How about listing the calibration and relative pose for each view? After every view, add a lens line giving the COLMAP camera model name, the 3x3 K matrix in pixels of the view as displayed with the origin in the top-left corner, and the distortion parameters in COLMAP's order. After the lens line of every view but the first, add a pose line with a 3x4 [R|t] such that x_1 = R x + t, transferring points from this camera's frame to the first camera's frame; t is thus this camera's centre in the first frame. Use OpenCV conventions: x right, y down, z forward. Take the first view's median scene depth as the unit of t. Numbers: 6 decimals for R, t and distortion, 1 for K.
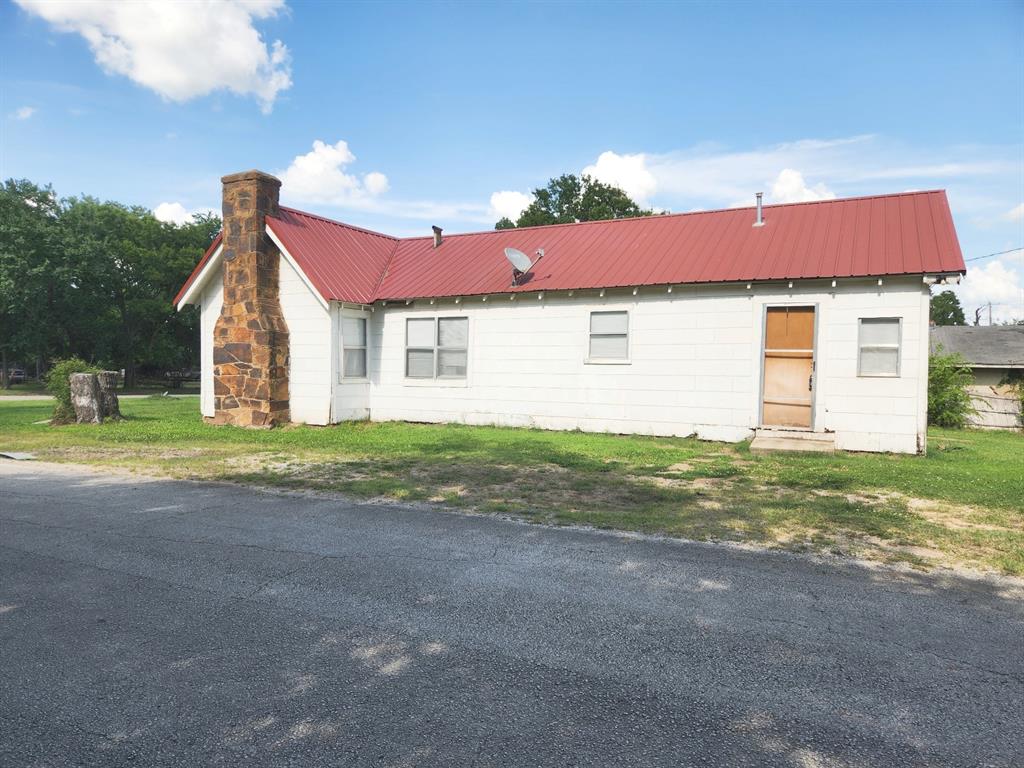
lens RADIAL K [[675.4, 0, 513.5], [0, 675.4, 387.9], [0, 0, 1]] dist [0.038126, 0.001984]
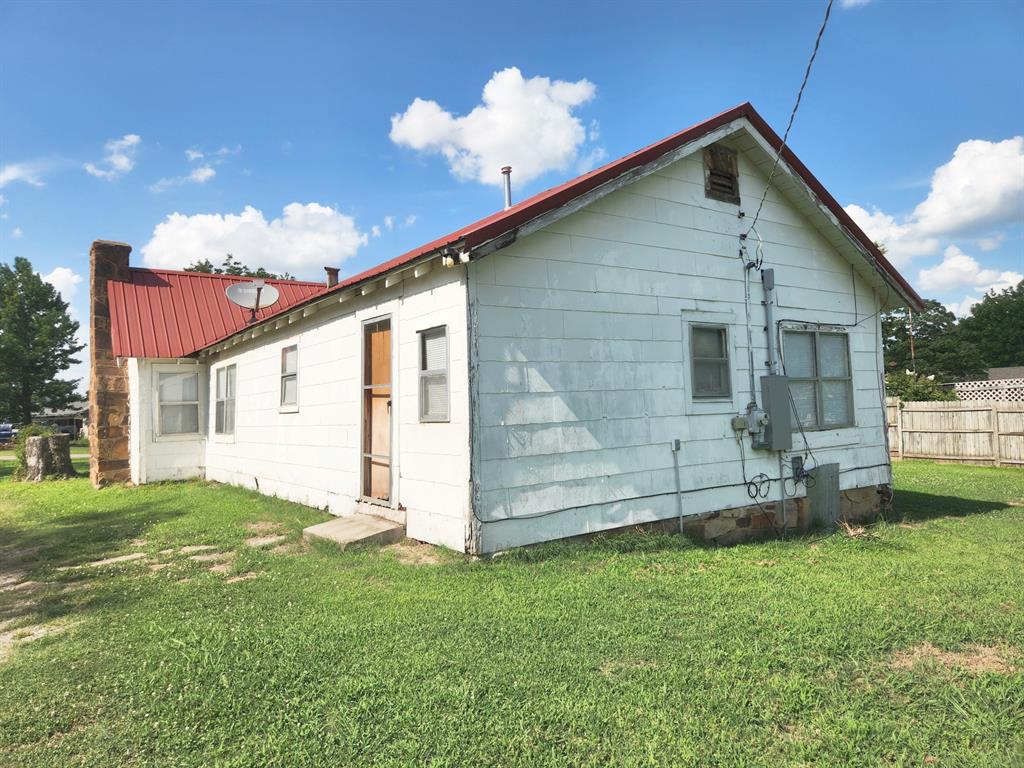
lens RADIAL K [[675.4, 0, 512.3], [0, 675.4, 376.7], [0, 0, 1]] dist [0.038126, 0.001984]
pose [[0.895593, -0.058400, -0.441024, 0.633507], [0.020066, 0.995640, -0.091093, 0.000046], [0.444421, 0.072733, 0.892860, 0.346439]]
